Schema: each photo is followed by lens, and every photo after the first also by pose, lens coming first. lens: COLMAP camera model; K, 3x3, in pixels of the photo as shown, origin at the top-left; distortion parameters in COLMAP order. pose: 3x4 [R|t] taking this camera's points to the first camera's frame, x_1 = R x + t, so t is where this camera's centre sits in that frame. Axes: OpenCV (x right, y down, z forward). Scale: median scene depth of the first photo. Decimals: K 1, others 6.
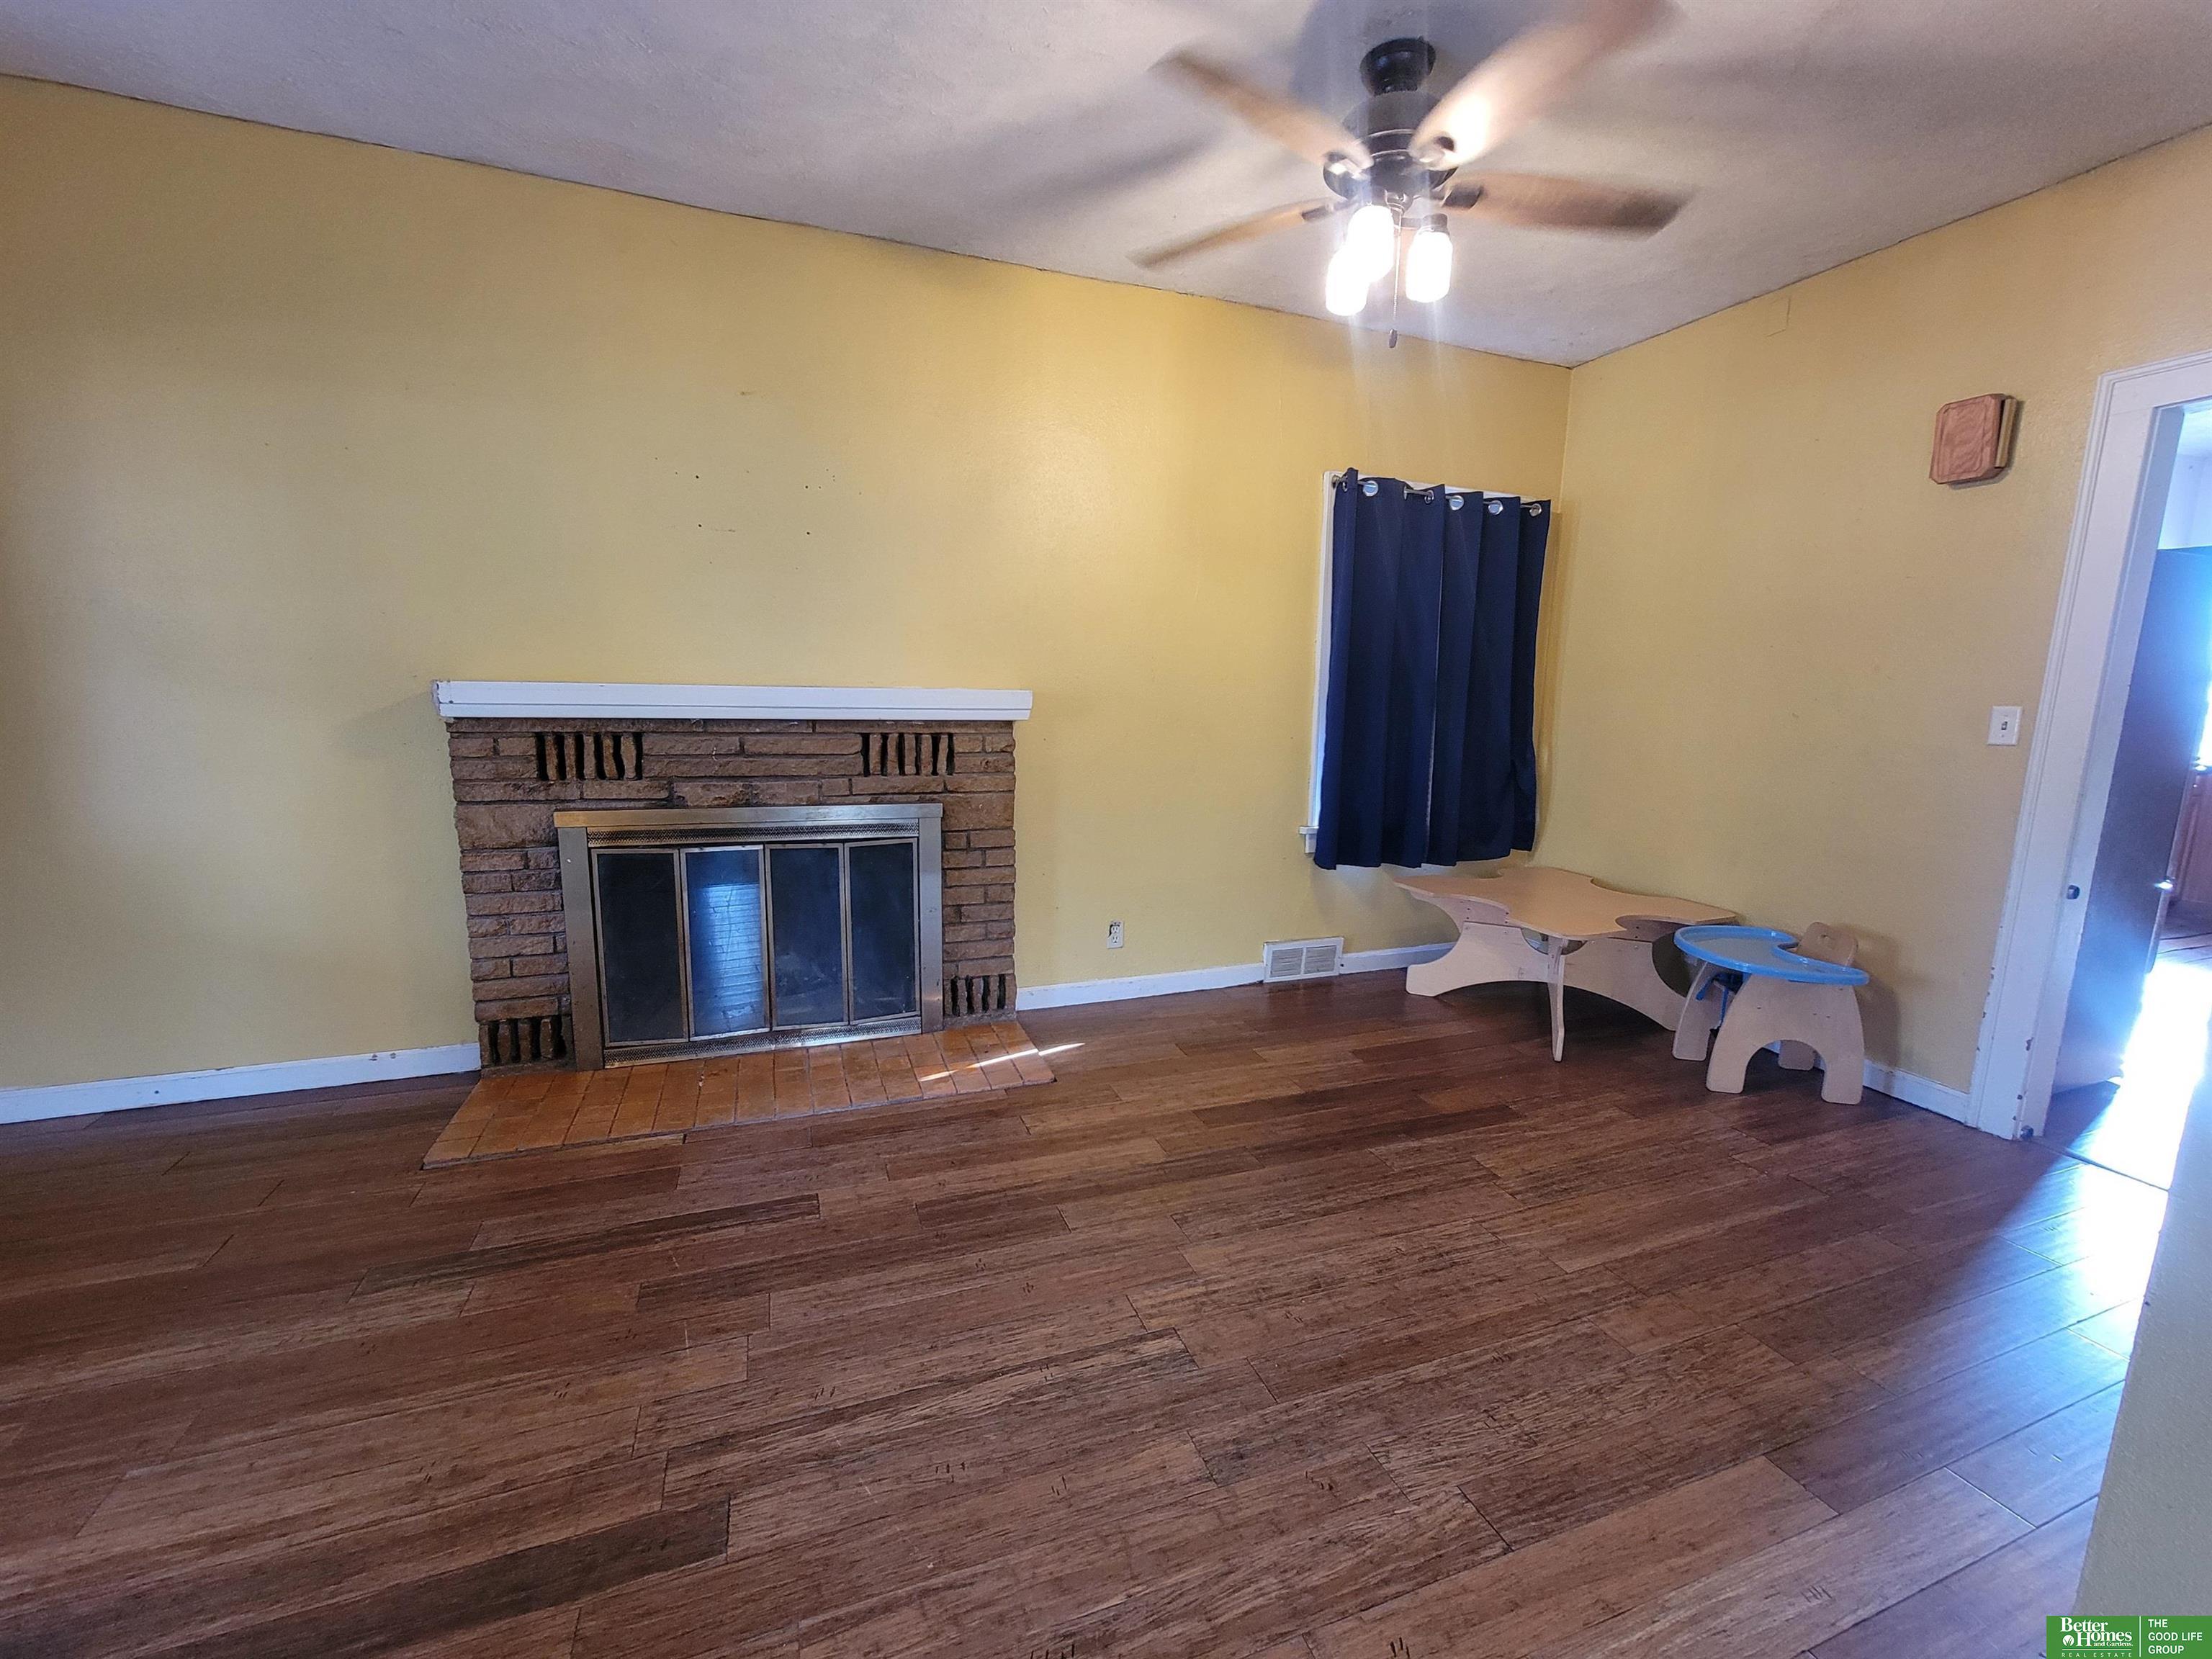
lens RADIAL K [[898.2, 0, 1103.7], [0, 898.2, 830.9], [0, 0, 1]] dist [-0.005257, 0.001076]
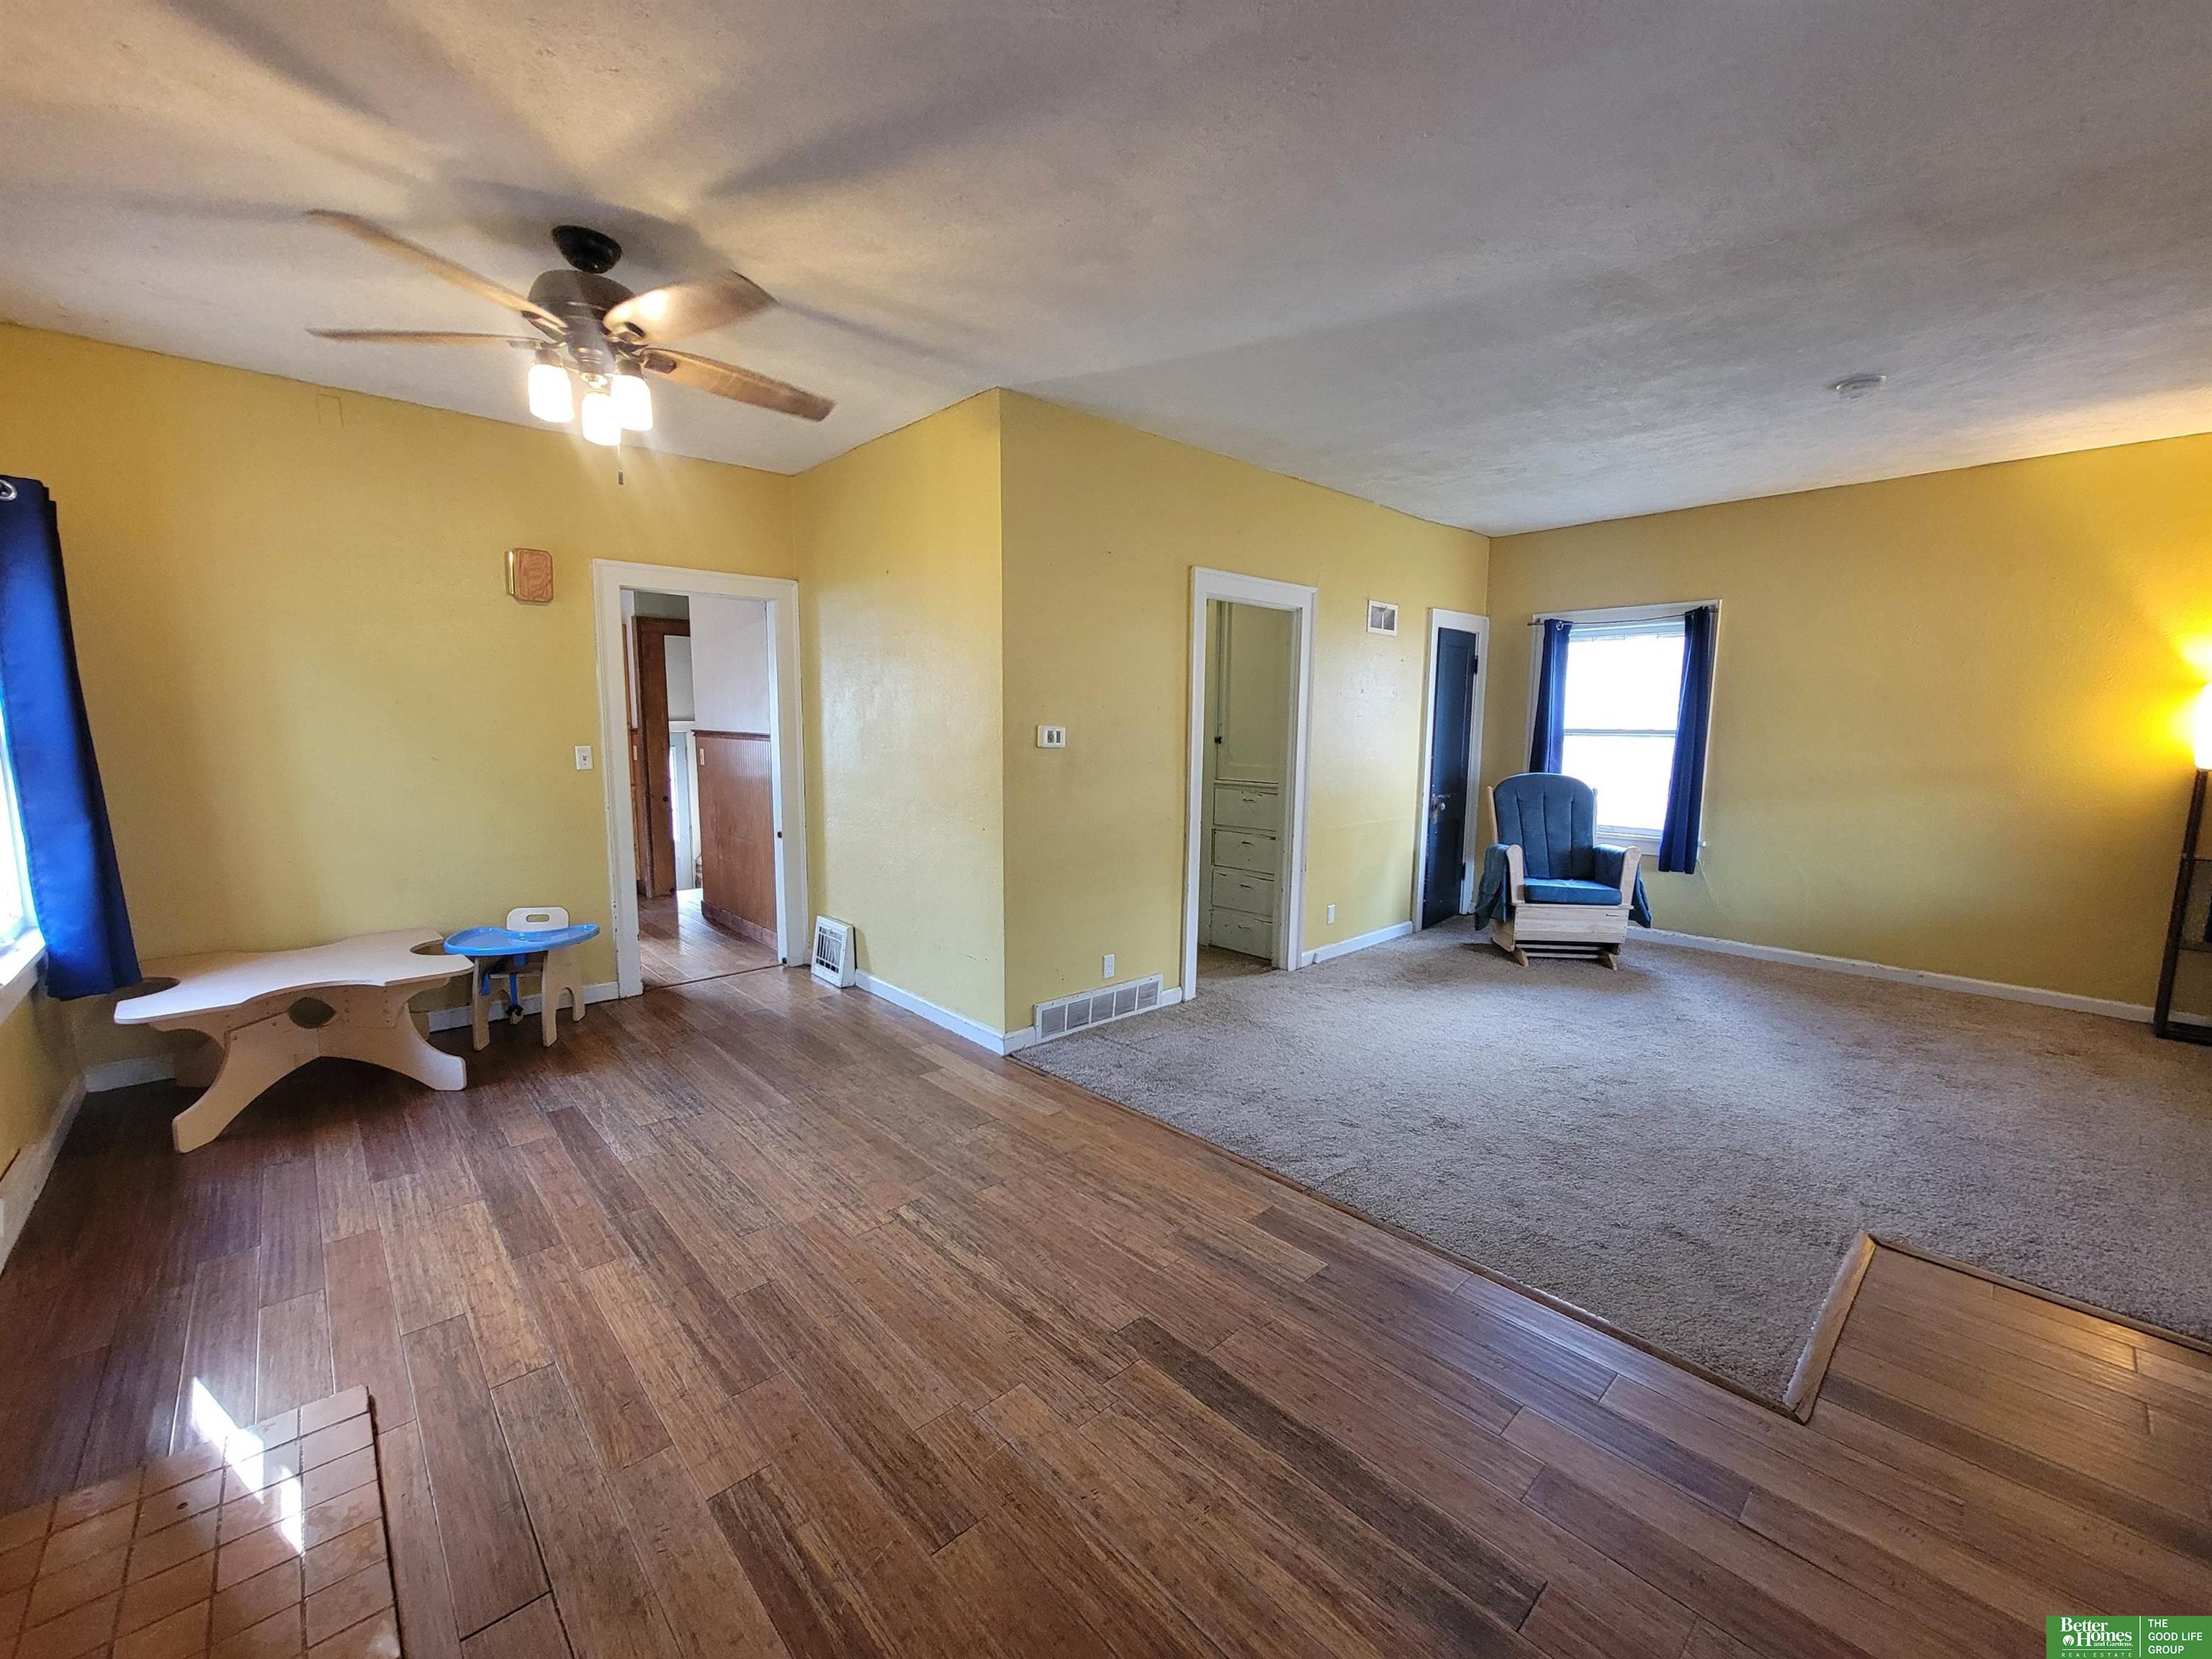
lens RADIAL K [[898.2, 0, 1106.8], [0, 898.2, 842.5], [0, 0, 1]] dist [-0.005257, 0.001076]
pose [[-0.381797, -0.147974, 0.912324, -0.846743], [0.129579, 0.968781, 0.211358, -0.183659], [-0.915118, 0.198914, -0.350704, 0.704354]]
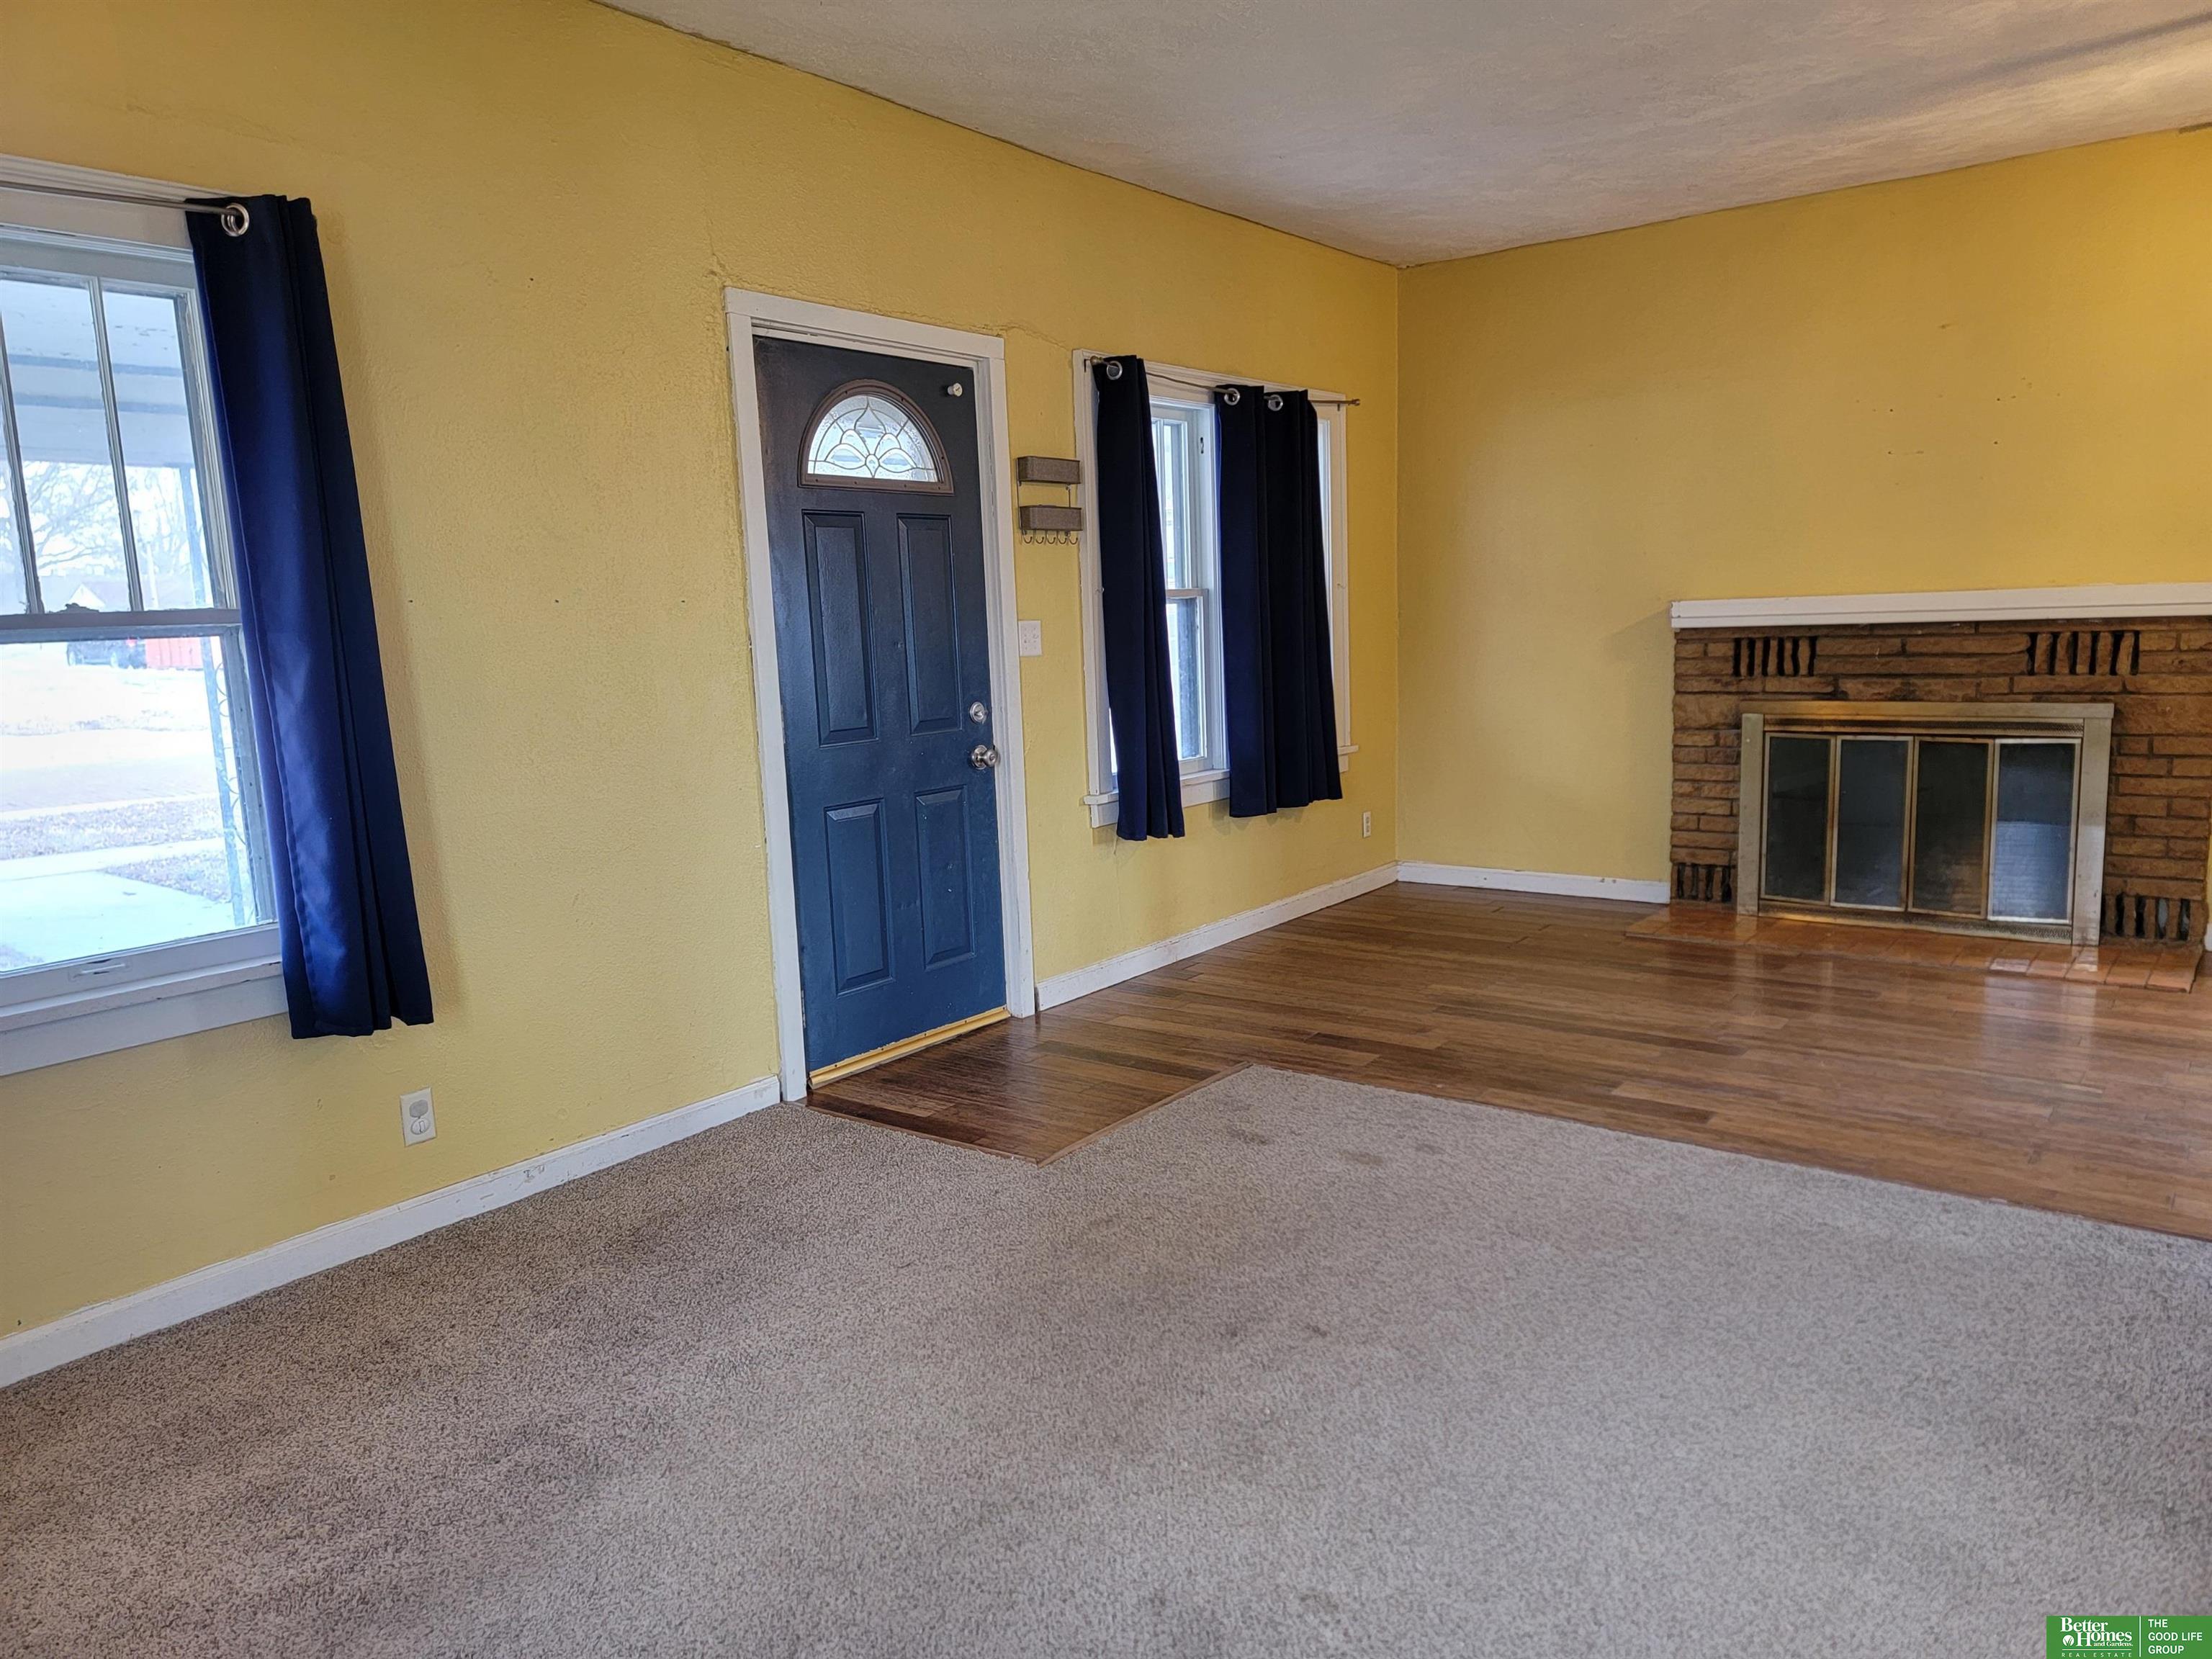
lens RADIAL K [[1526.2, 0, 1098.7], [0, 1526.2, 846.3], [0, 0, 1]] dist [0.055928, -0.017844]
pose [[0.533516, 0.093640, -0.840590, 0.758967], [-0.087289, 0.994641, 0.055399, 0.142841], [0.841274, 0.043818, 0.538831, -0.936017]]
